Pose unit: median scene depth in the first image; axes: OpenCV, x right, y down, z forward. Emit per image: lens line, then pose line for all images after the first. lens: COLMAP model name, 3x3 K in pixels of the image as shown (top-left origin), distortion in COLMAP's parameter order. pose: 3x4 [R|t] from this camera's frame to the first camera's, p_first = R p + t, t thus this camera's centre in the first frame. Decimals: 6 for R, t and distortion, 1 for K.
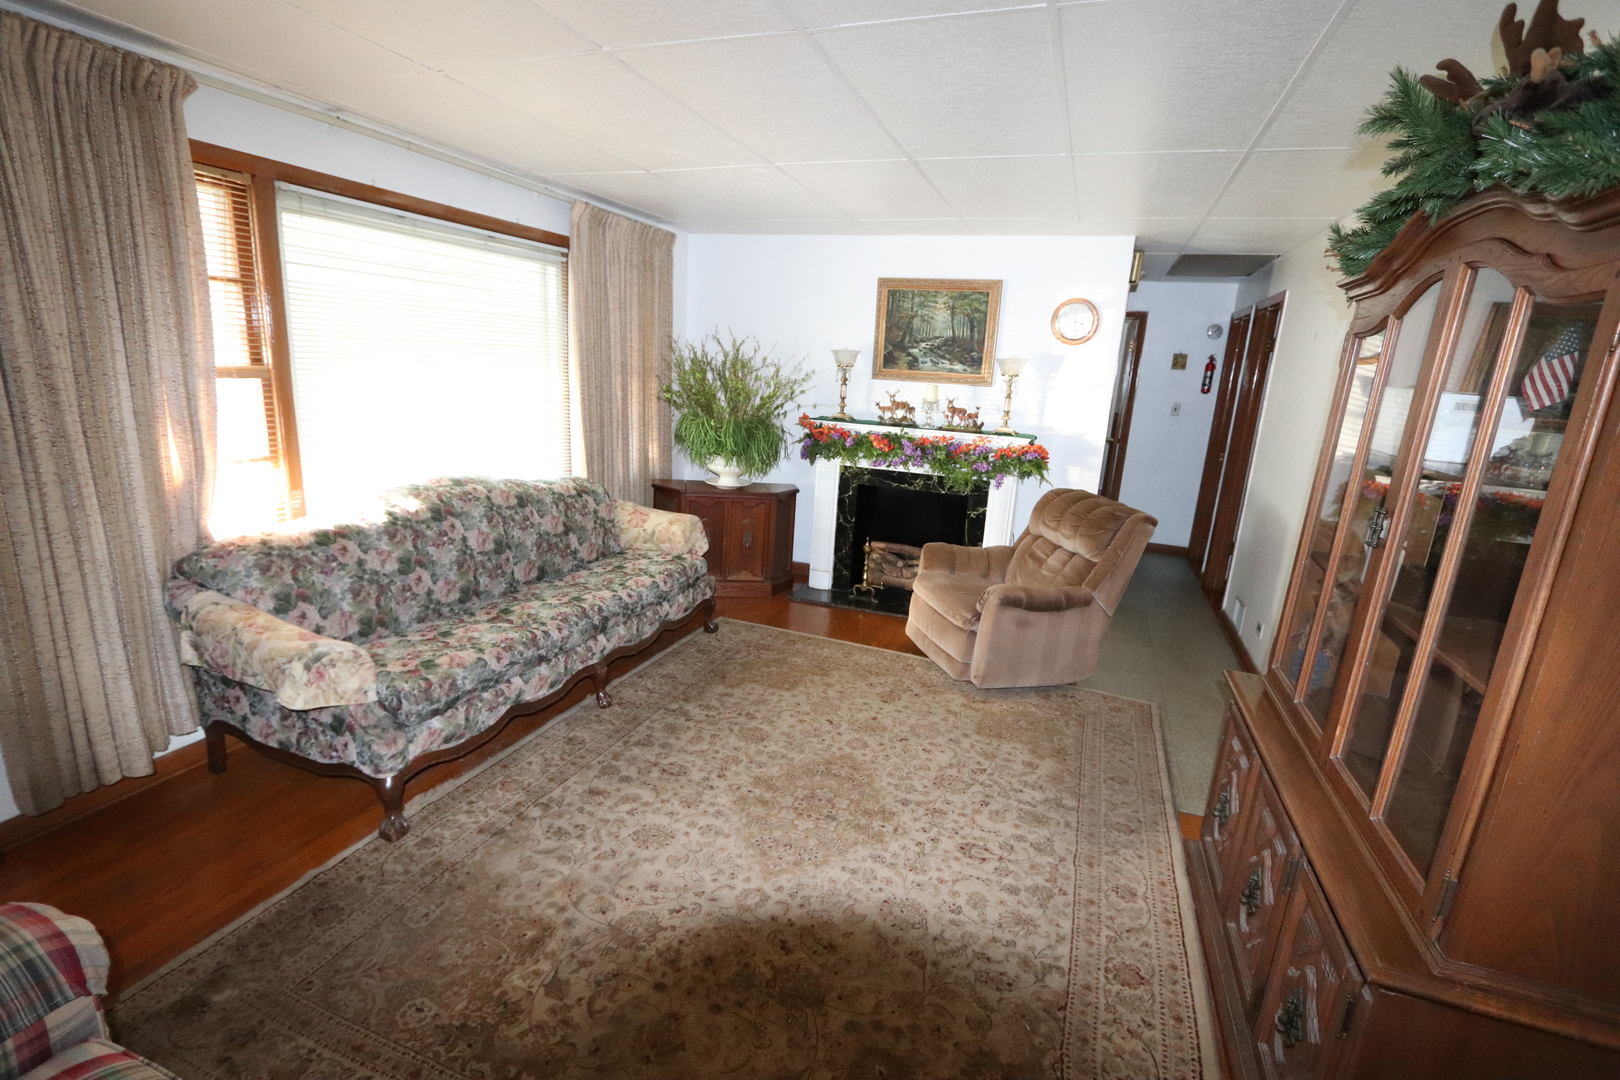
lens RADIAL K [[747.3, 0, 818.8], [0, 747.3, 545.3], [0, 0, 1]] dist [0.000135, 0.000089]
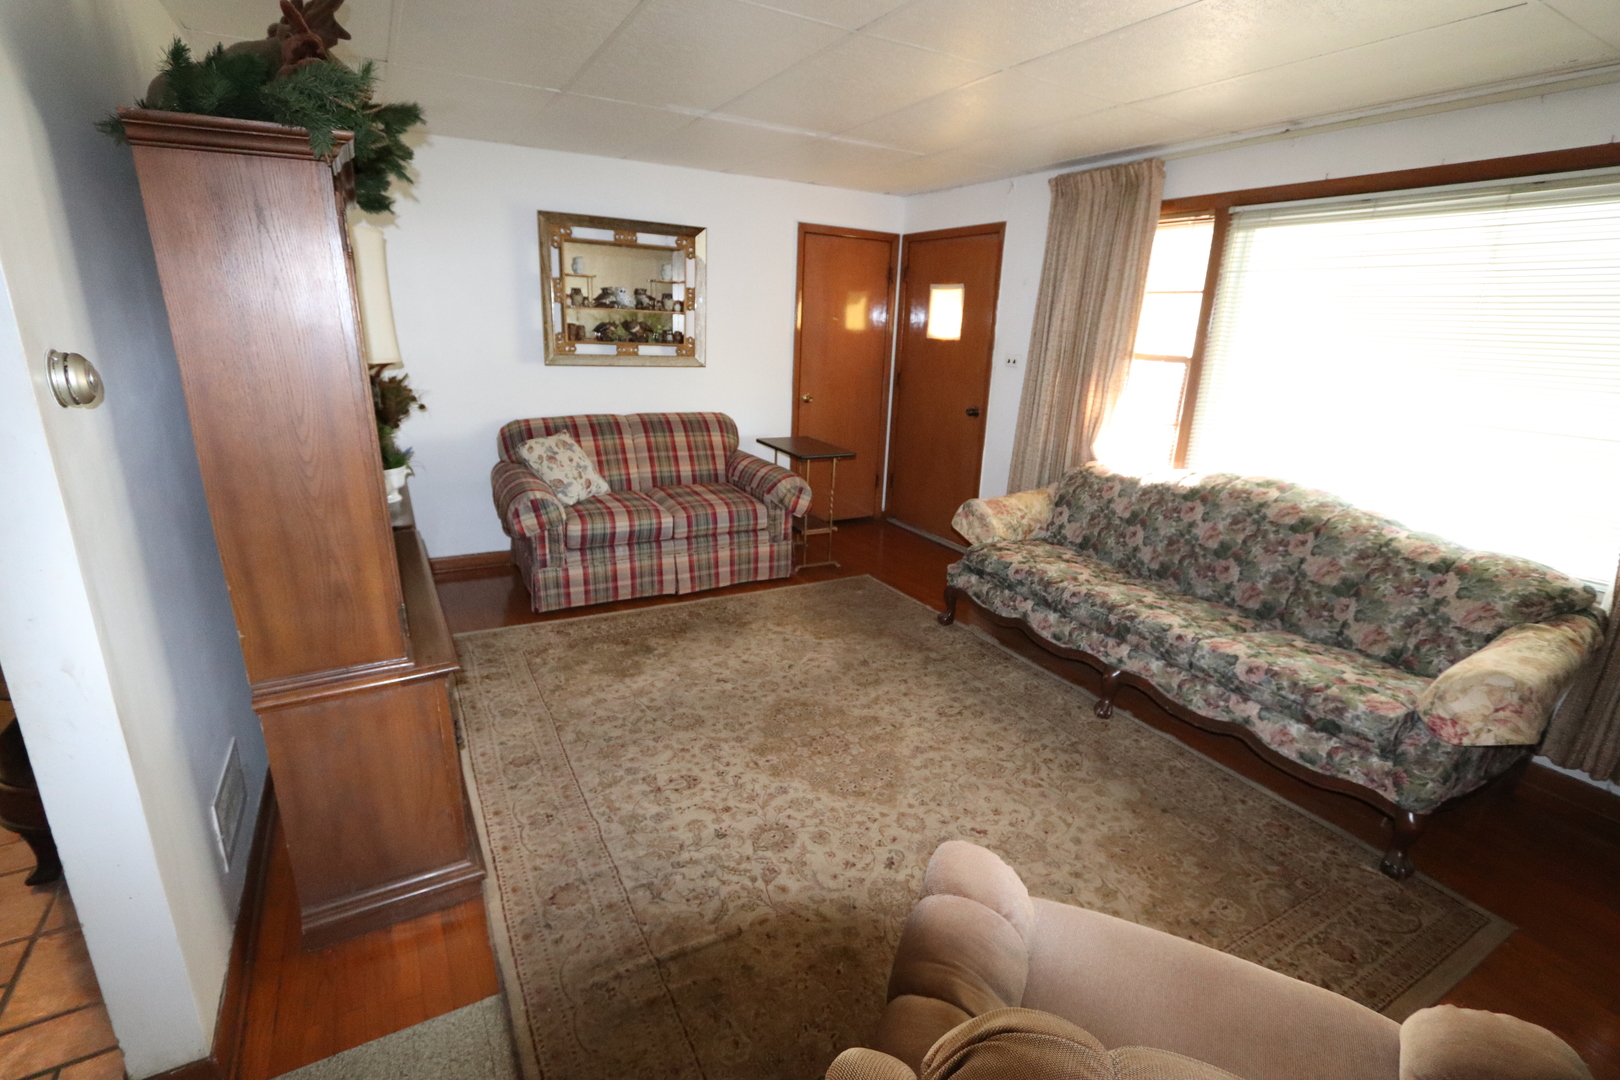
lens RADIAL K [[747.3, 0, 818.6], [0, 747.3, 542.8], [0, 0, 1]] dist [0.000135, 0.000089]
pose [[-0.638946, 0.156924, -0.753076, 0.628632], [-0.237729, 0.890770, 0.387317, -0.261375], [0.731597, 0.426502, -0.531848, 1.182274]]
